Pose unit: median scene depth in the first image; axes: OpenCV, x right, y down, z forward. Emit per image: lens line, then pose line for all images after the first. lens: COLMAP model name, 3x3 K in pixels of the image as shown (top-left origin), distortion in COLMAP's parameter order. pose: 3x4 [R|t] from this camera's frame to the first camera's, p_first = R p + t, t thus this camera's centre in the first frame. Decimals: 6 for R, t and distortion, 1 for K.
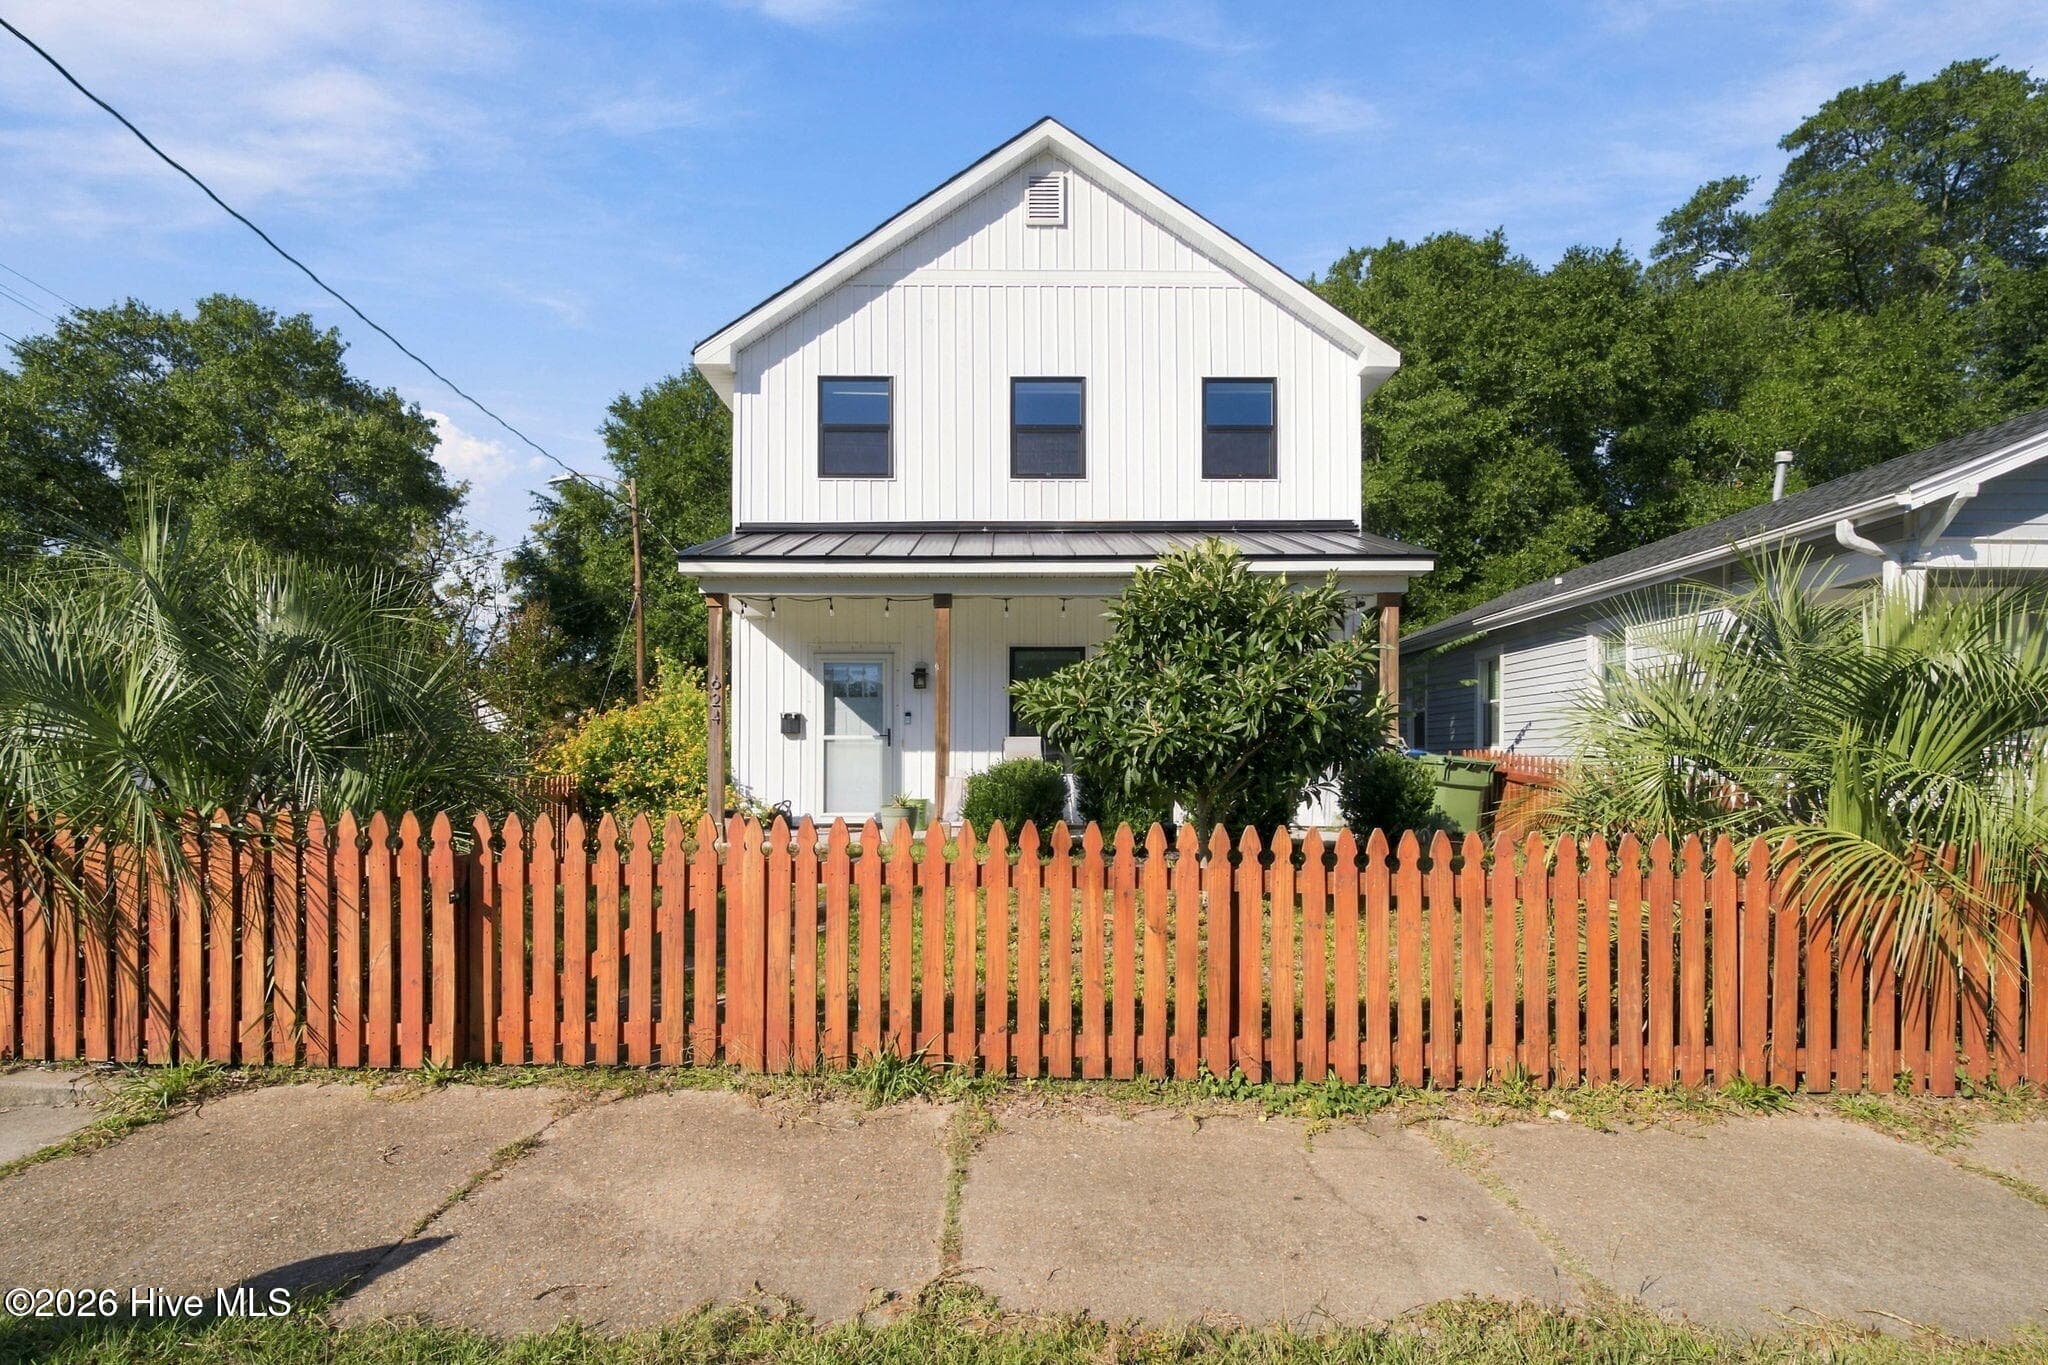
lens RADIAL K [[1032.0, 0, 1017.3], [0, 1032.0, 755.8], [0, 0, 1]] dist [-0.005331, 0.002972]
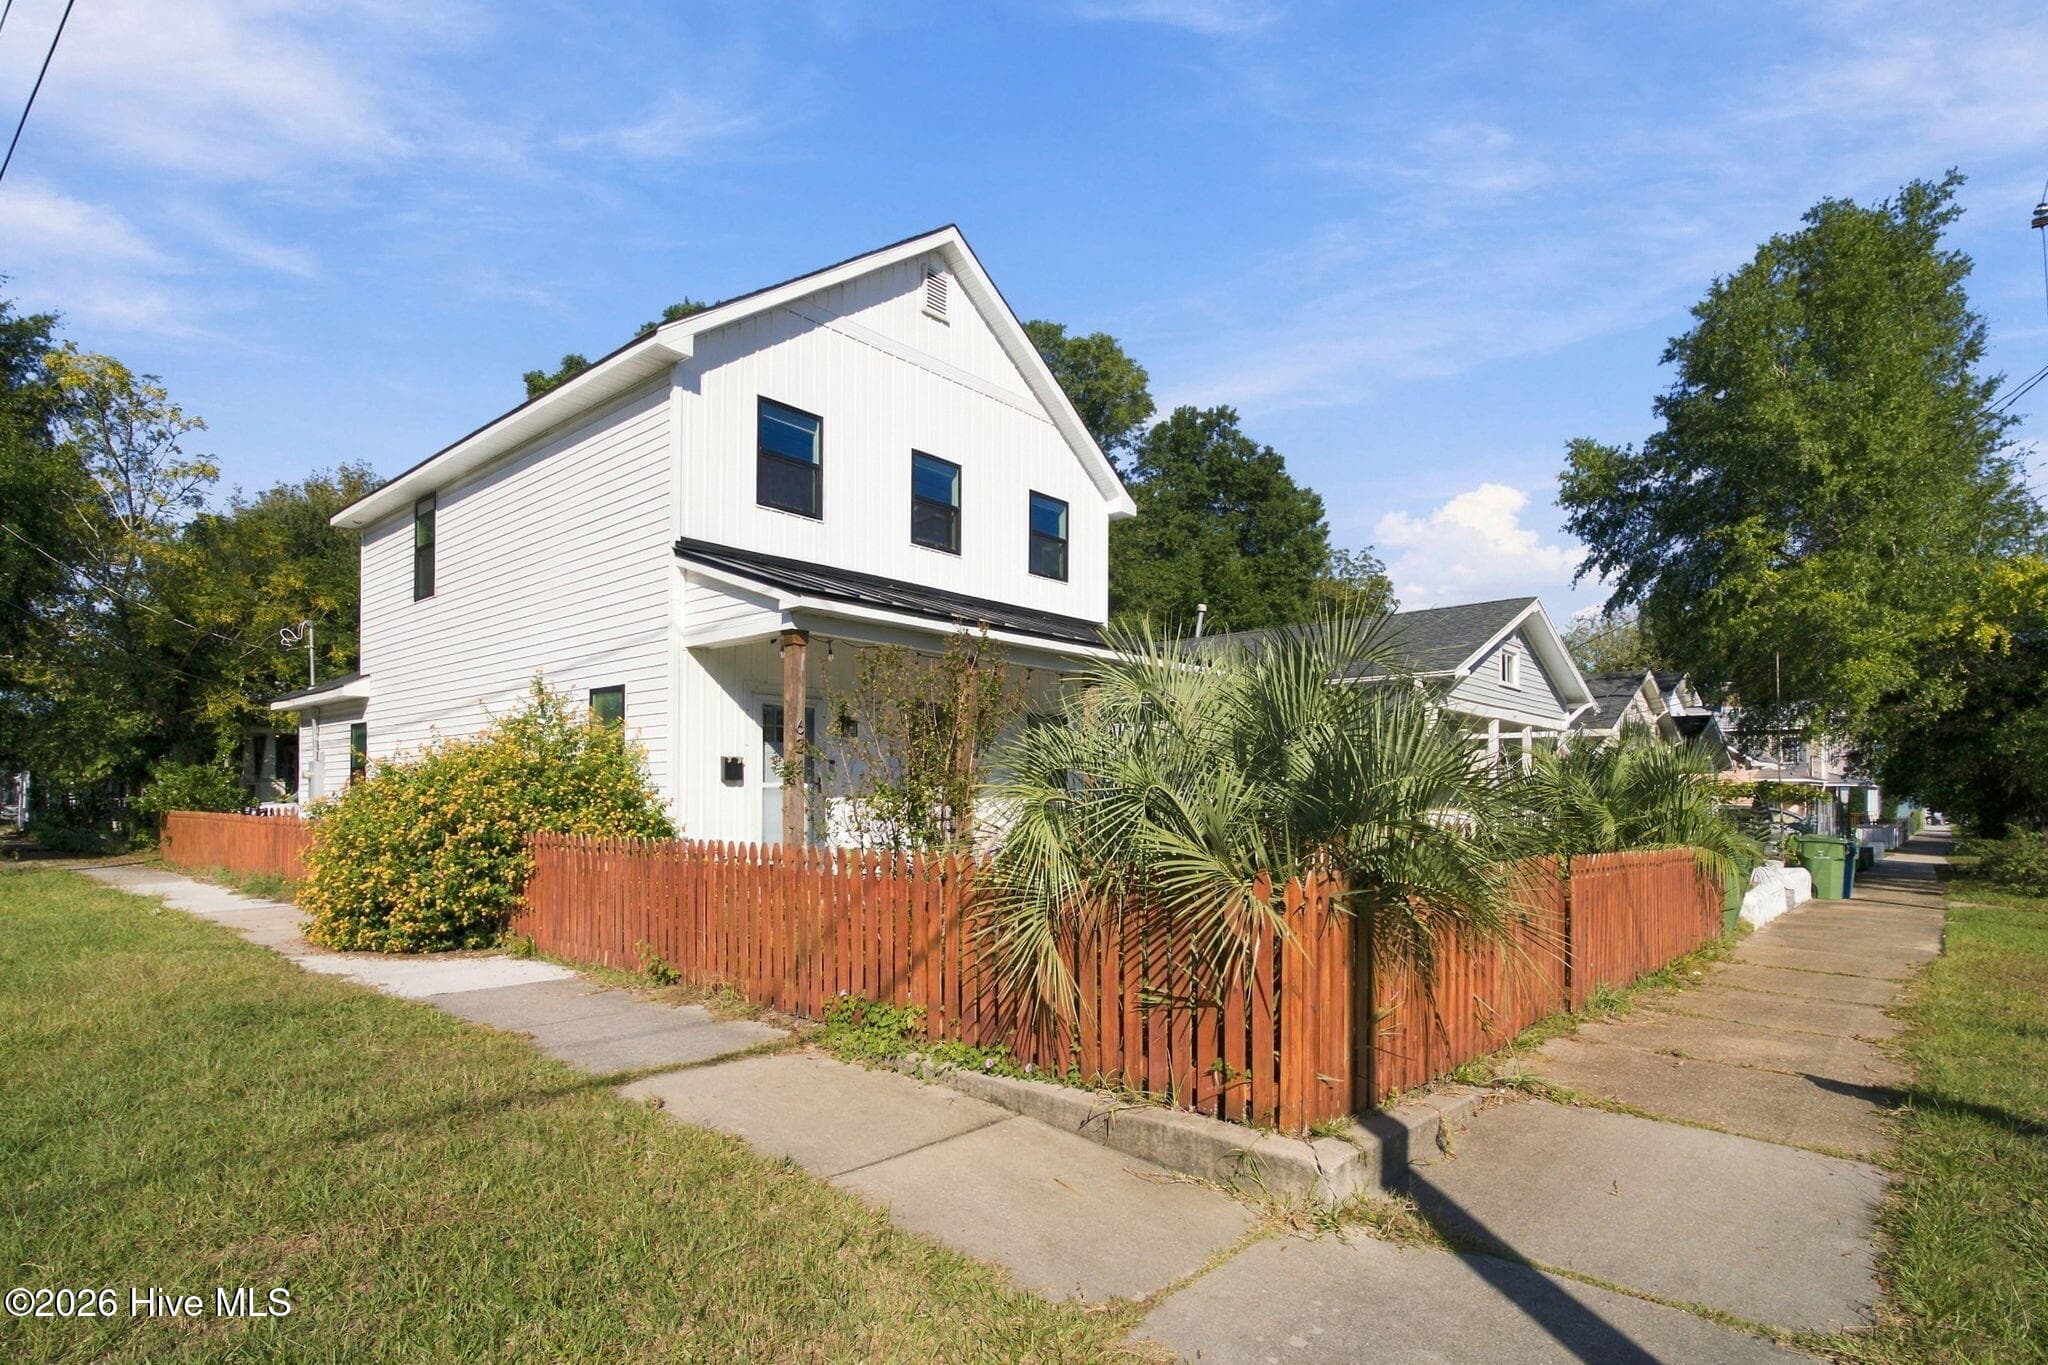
lens RADIAL K [[1032.0, 0, 1028.7], [0, 1032.0, 809.0], [0, 0, 1]] dist [-0.005331, 0.002972]
pose [[0.664579, -0.005269, 0.747200, -0.727676], [-0.010412, 0.999813, 0.016311, -0.012337], [-0.747146, -0.018620, 0.664399, 0.192525]]
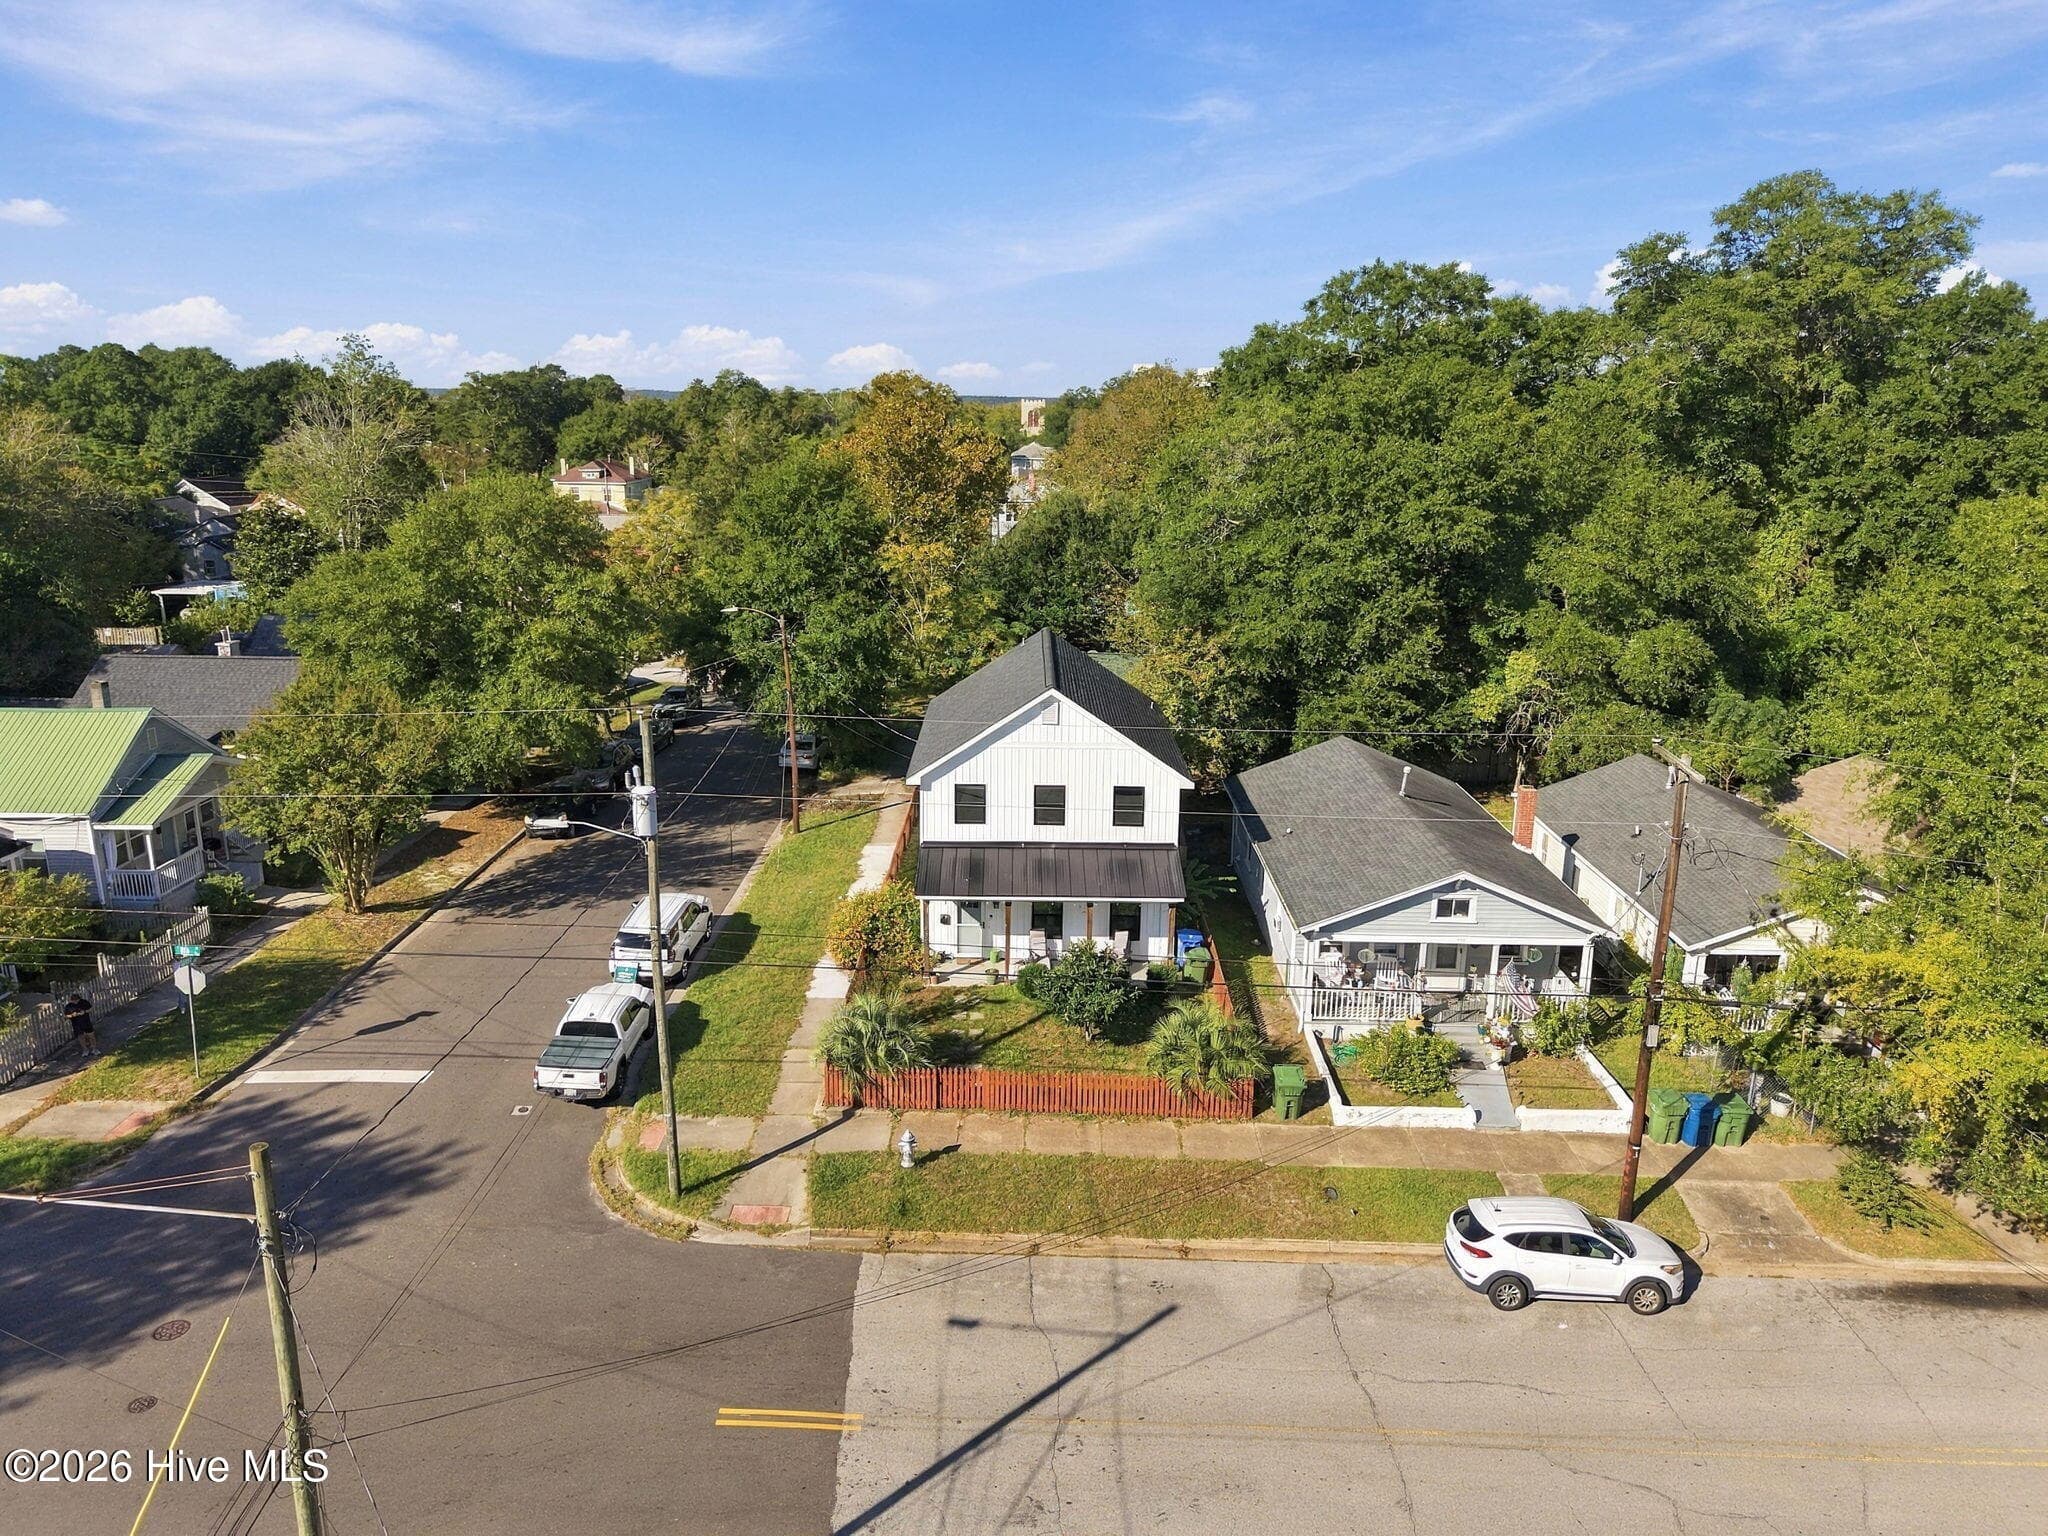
lens RADIAL K [[1379.2, 0, 1013.9], [0, 1379.2, 764.8], [0, 0, 1]] dist [0.030950, -0.033174]
pose [[0.999771, 0.013560, -0.016551, -0.001888], [-0.008577, 0.962653, 0.270603, -1.285506], [0.019602, -0.270399, 0.962549, -2.086348]]
